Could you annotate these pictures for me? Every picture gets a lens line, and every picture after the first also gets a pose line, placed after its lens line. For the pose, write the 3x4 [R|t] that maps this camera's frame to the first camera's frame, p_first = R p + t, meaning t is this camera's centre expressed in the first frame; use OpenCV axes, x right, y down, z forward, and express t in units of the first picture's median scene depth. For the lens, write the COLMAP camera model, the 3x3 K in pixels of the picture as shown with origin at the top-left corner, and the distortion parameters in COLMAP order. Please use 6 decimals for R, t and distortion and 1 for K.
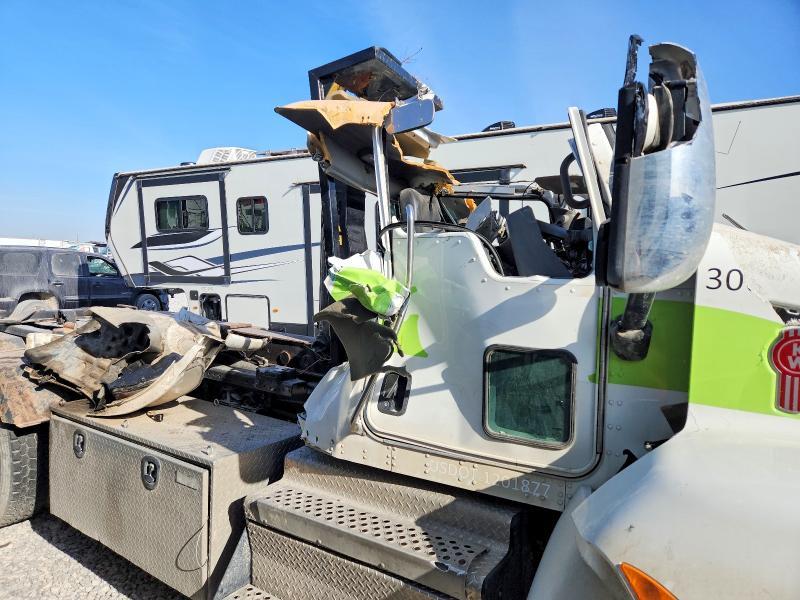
lens RADIAL K [[546.5, 0, 400.0], [0, 546.5, 300.0], [0, 0, 1]] dist [0.070367, -0.057816]
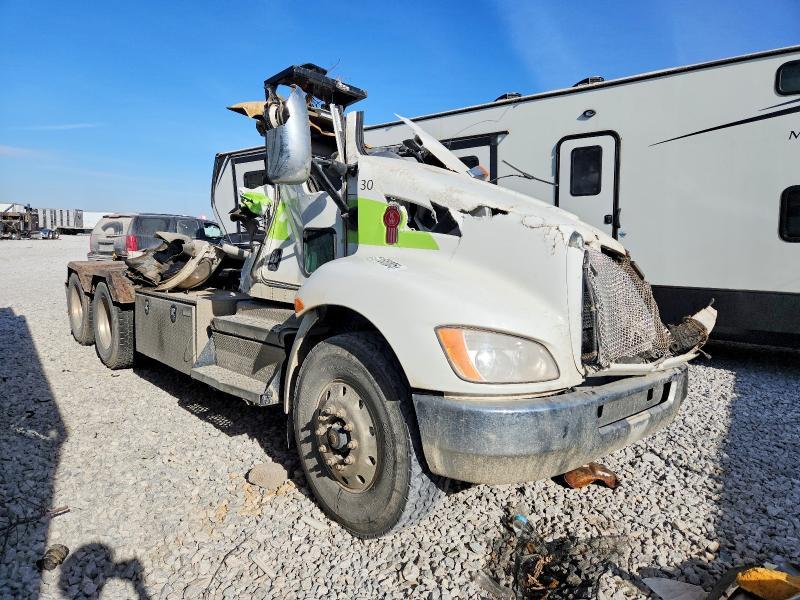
lens RADIAL K [[546.5, 0, 400.0], [0, 546.5, 300.0], [0, 0, 1]] dist [0.070367, -0.057816]
pose [[0.977232, 0.015949, -0.211575, 0.586358], [-0.006509, 0.998955, 0.045235, 0.158702], [0.212075, -0.042828, 0.976314, -0.544169]]
